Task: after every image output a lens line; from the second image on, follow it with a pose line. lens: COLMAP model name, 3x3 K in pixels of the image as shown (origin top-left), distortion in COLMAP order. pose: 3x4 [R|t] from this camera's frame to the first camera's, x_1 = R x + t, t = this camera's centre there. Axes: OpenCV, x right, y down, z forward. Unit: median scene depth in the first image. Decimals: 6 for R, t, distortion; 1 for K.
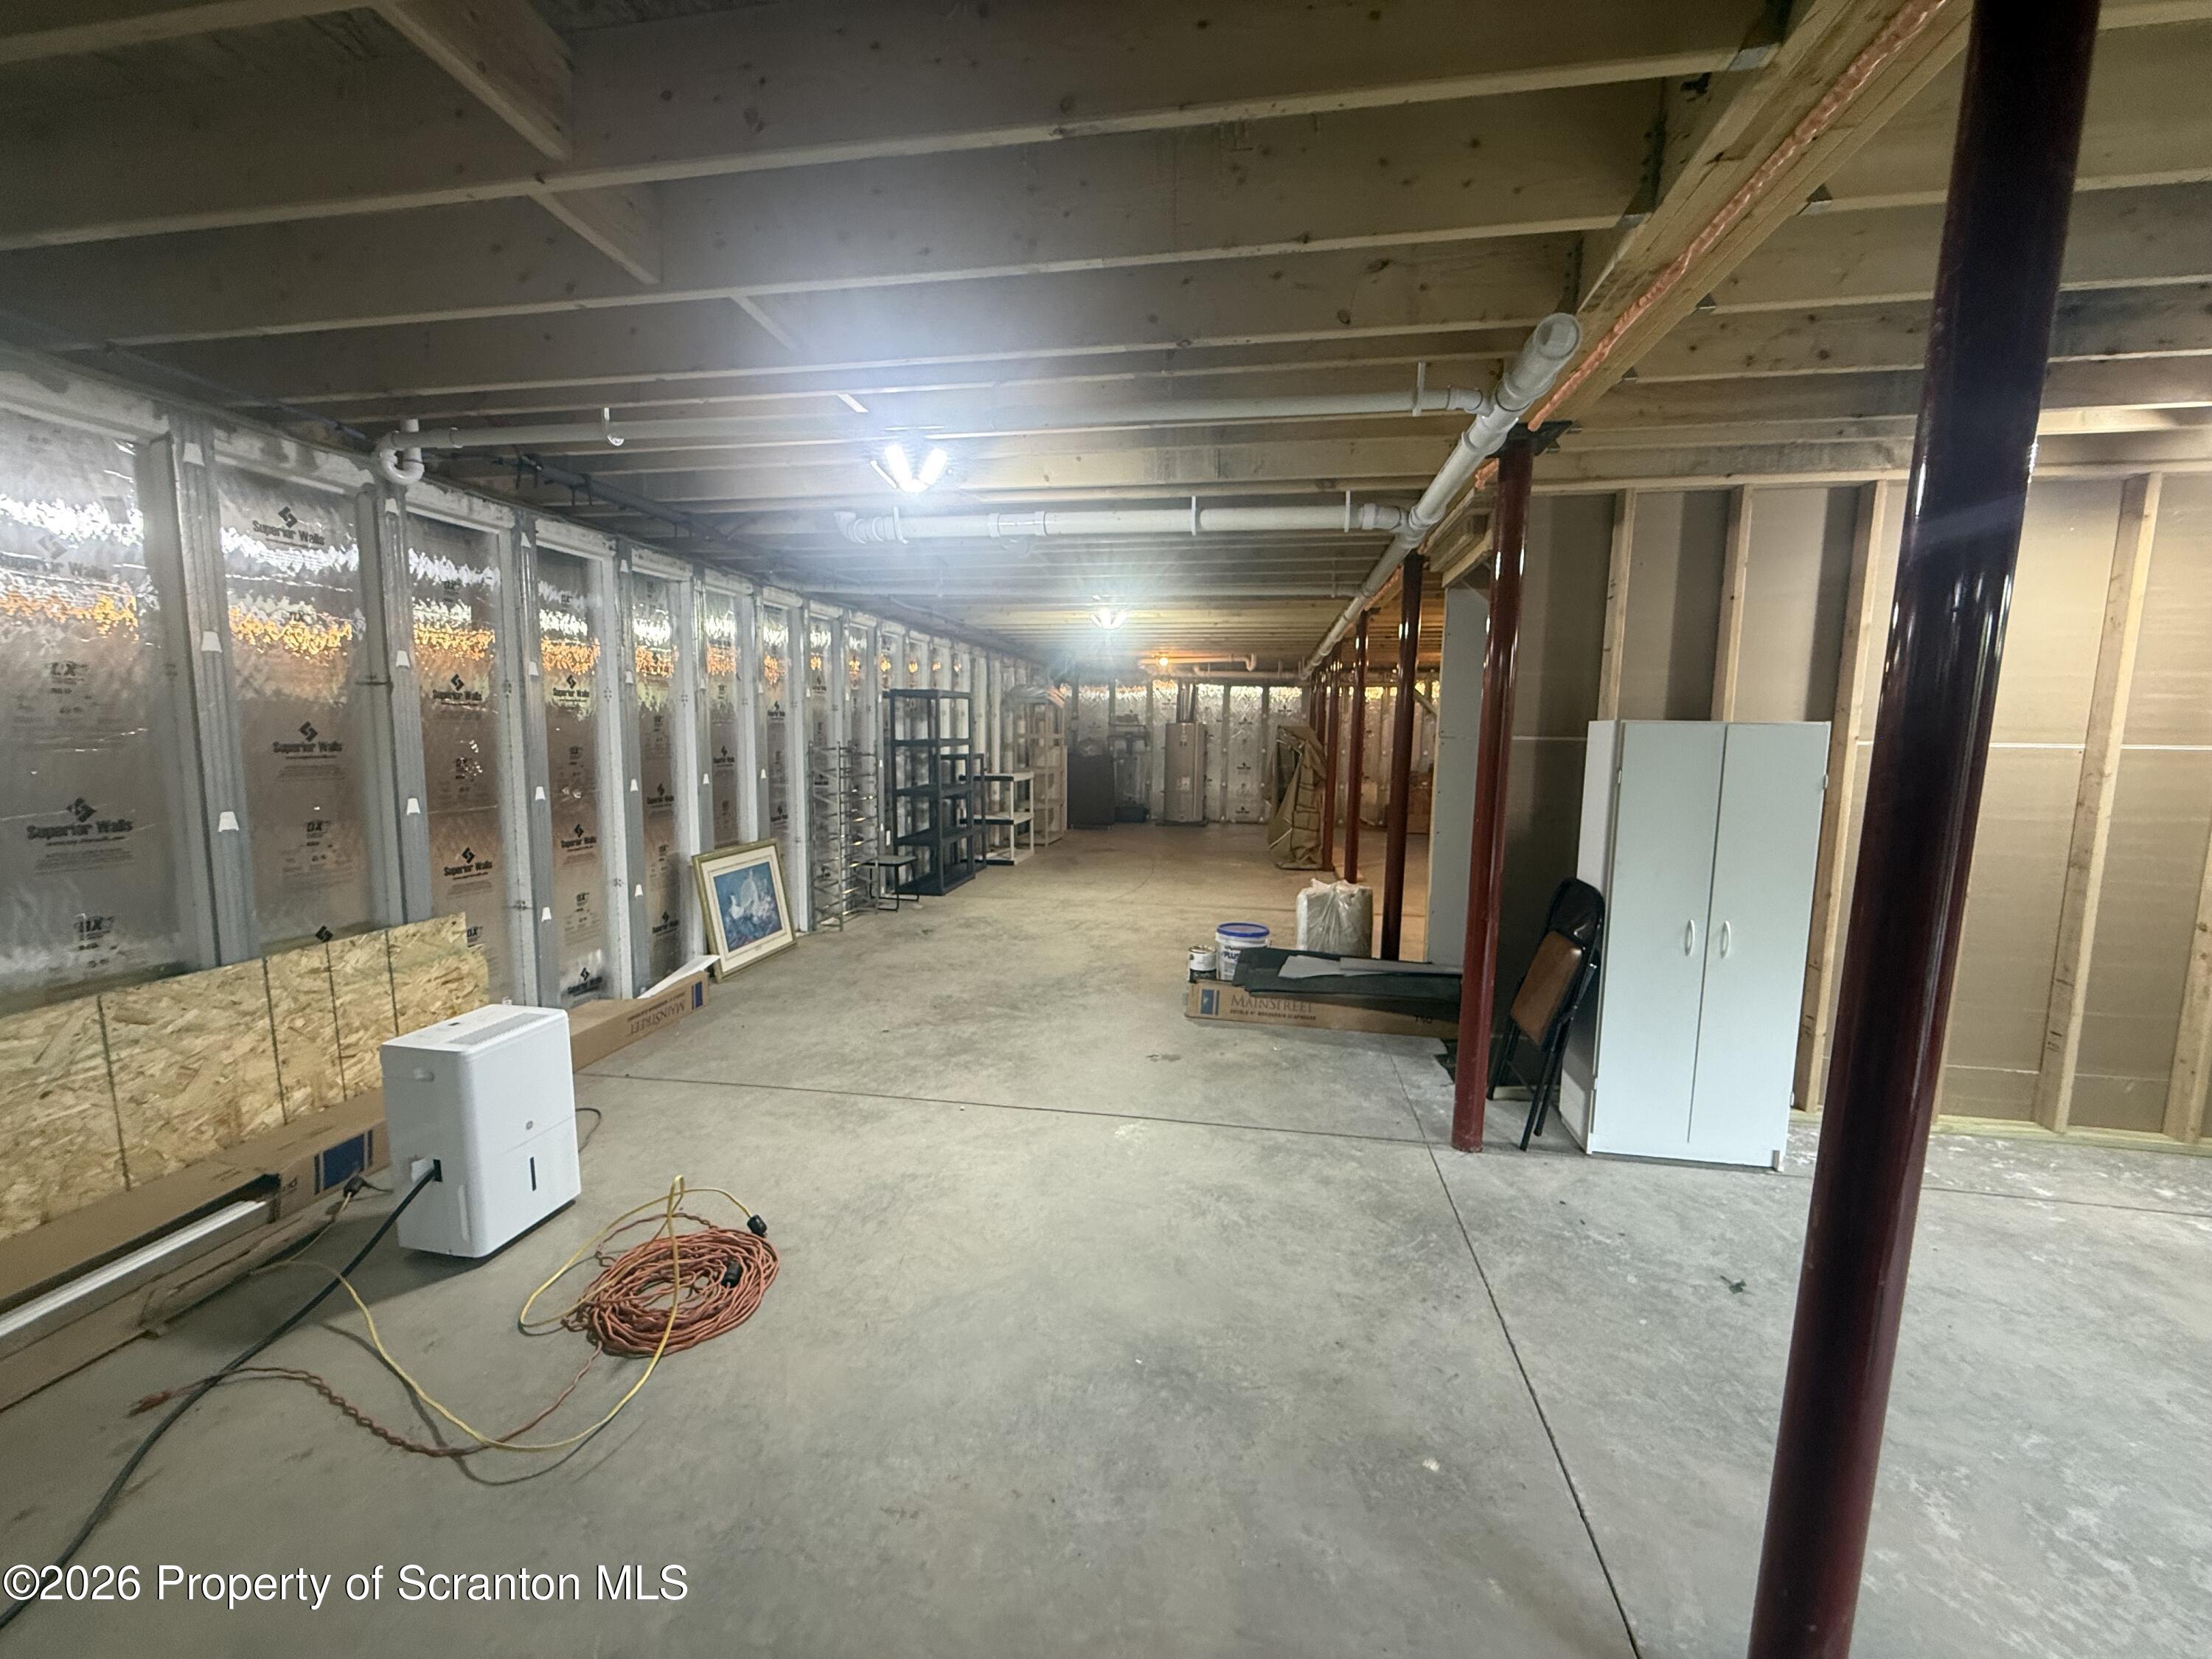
lens RADIAL K [[883.3, 0, 1090.9], [0, 883.3, 839.9], [0, 0, 1]] dist [-0.000304, -0.000014]
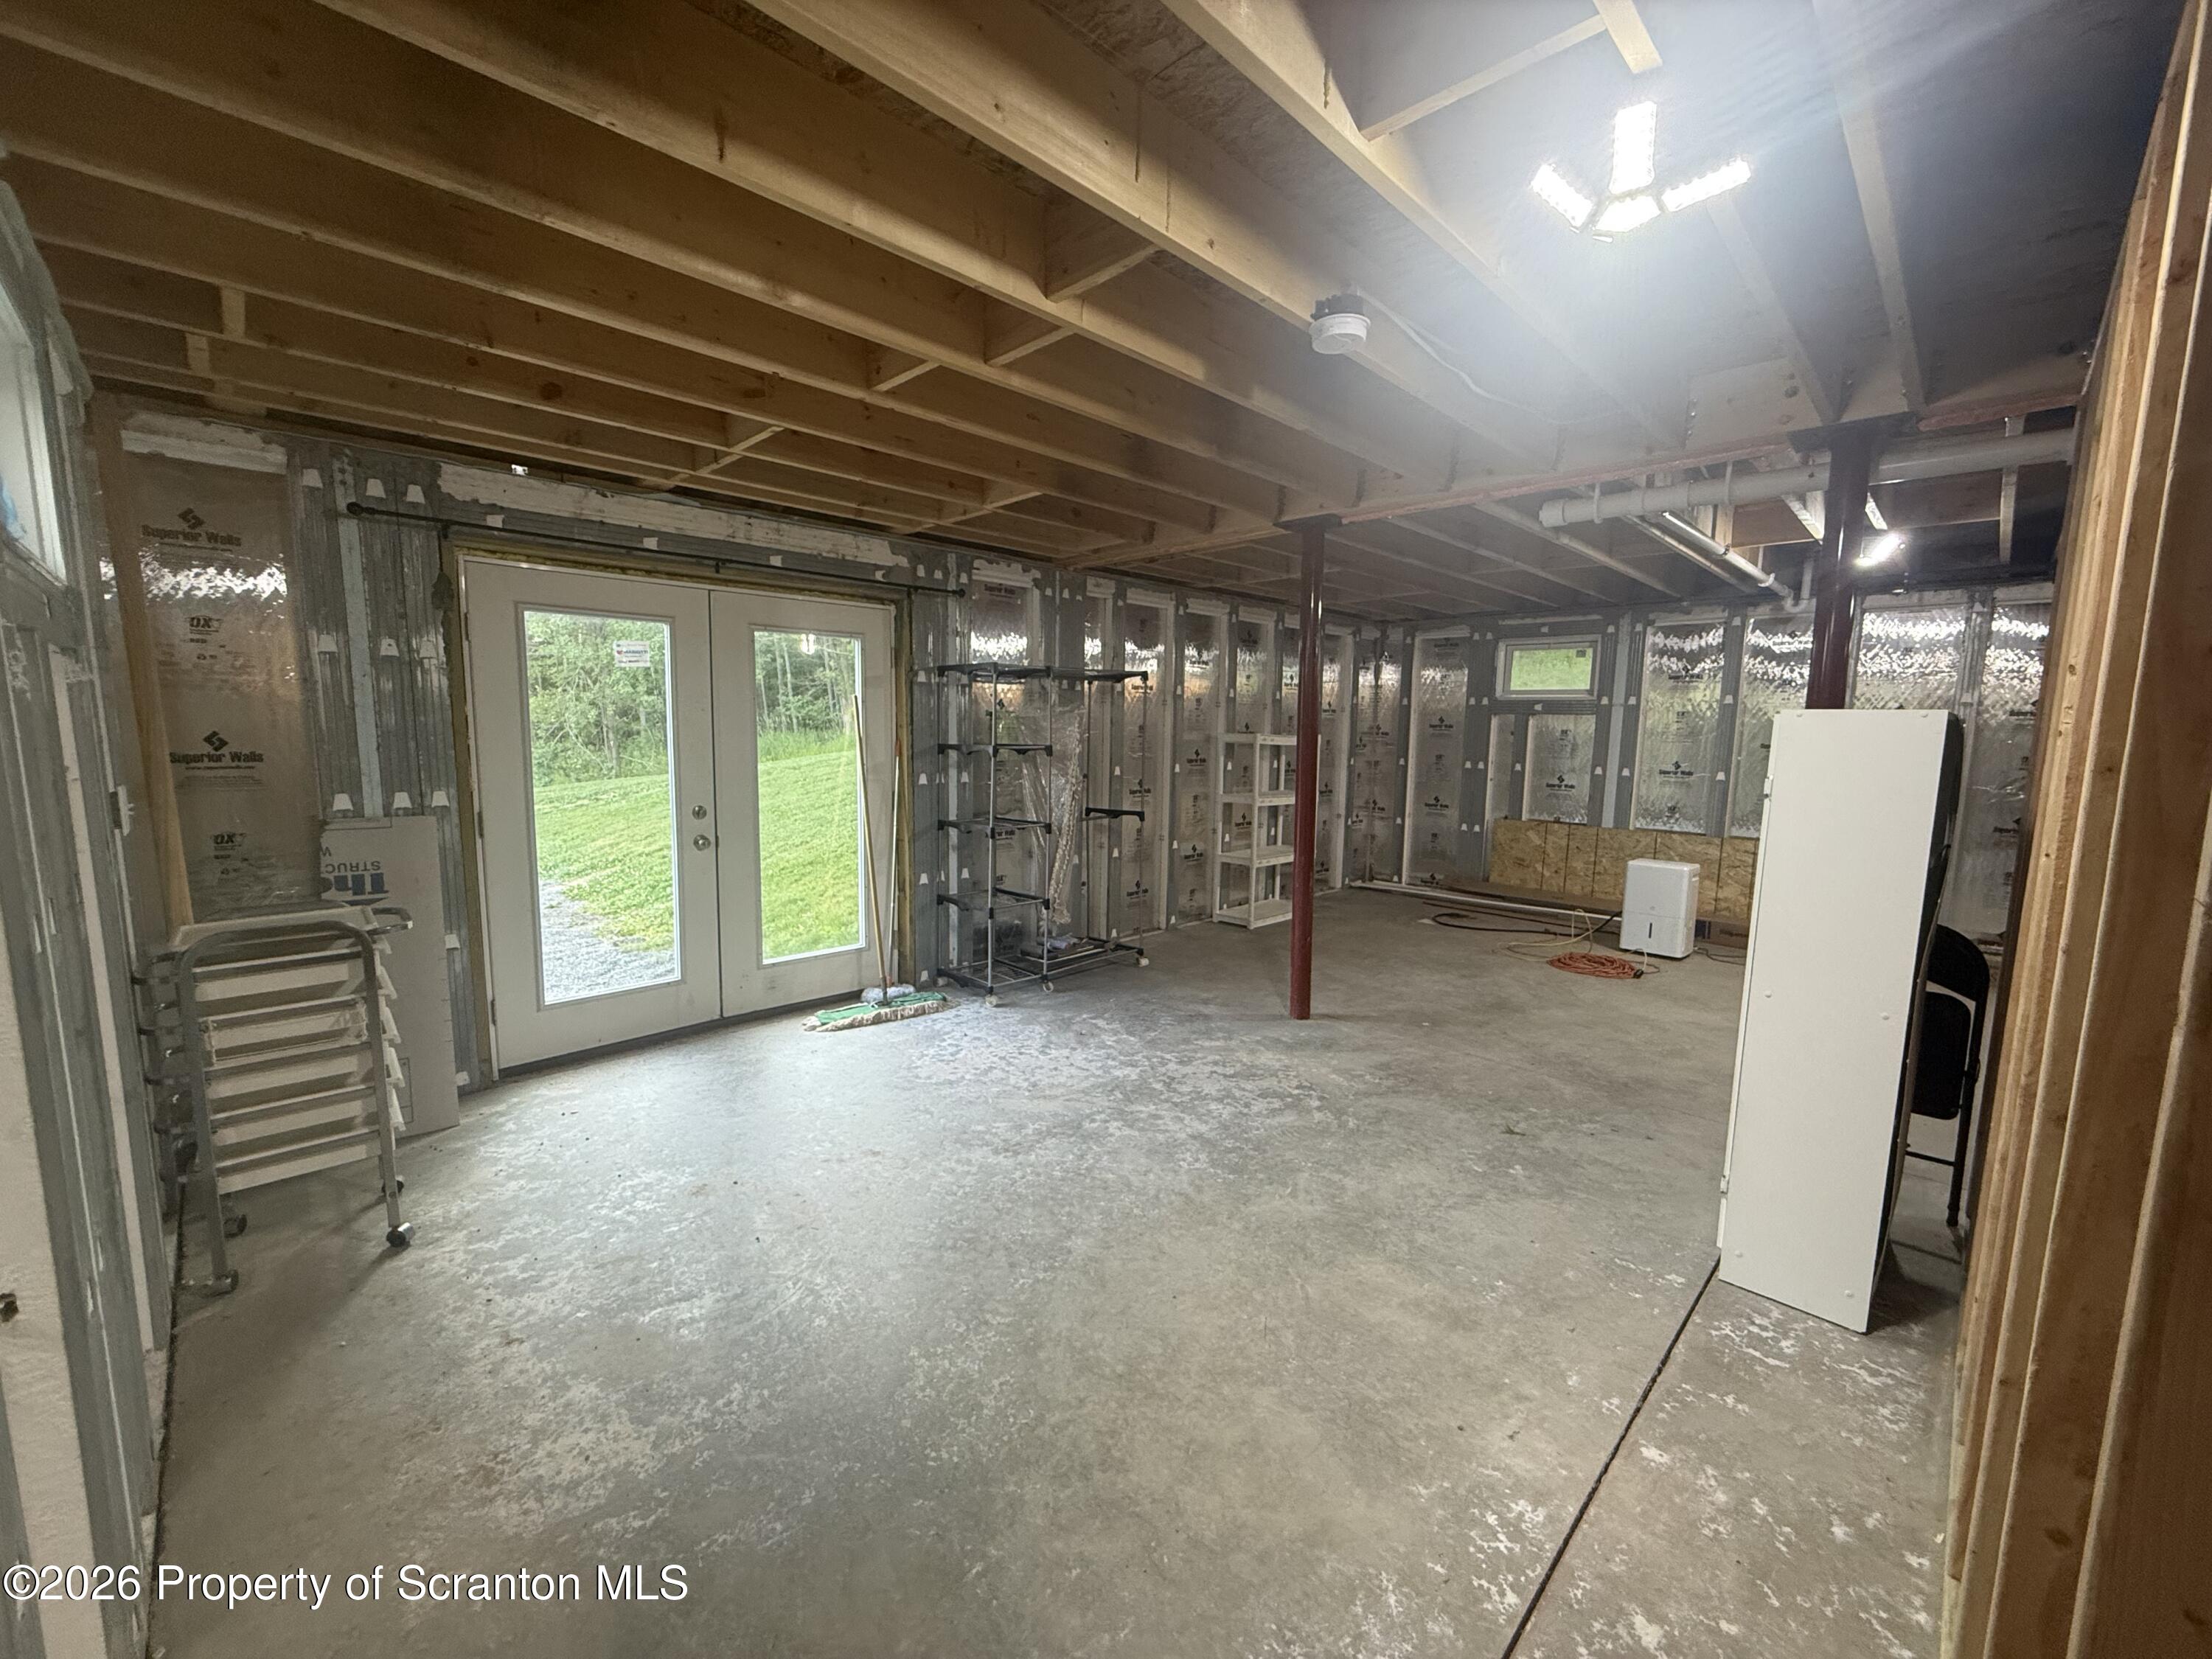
lens RADIAL K [[883.3, 0, 1106.1], [0, 883.3, 833.0], [0, 0, 1]] dist [-0.000304, -0.000014]
pose [[-0.574756, 0.080352, -0.814370, 2.070406], [-0.109075, 0.978765, 0.173553, -0.109587], [0.811023, 0.188578, -0.553787, 1.110221]]
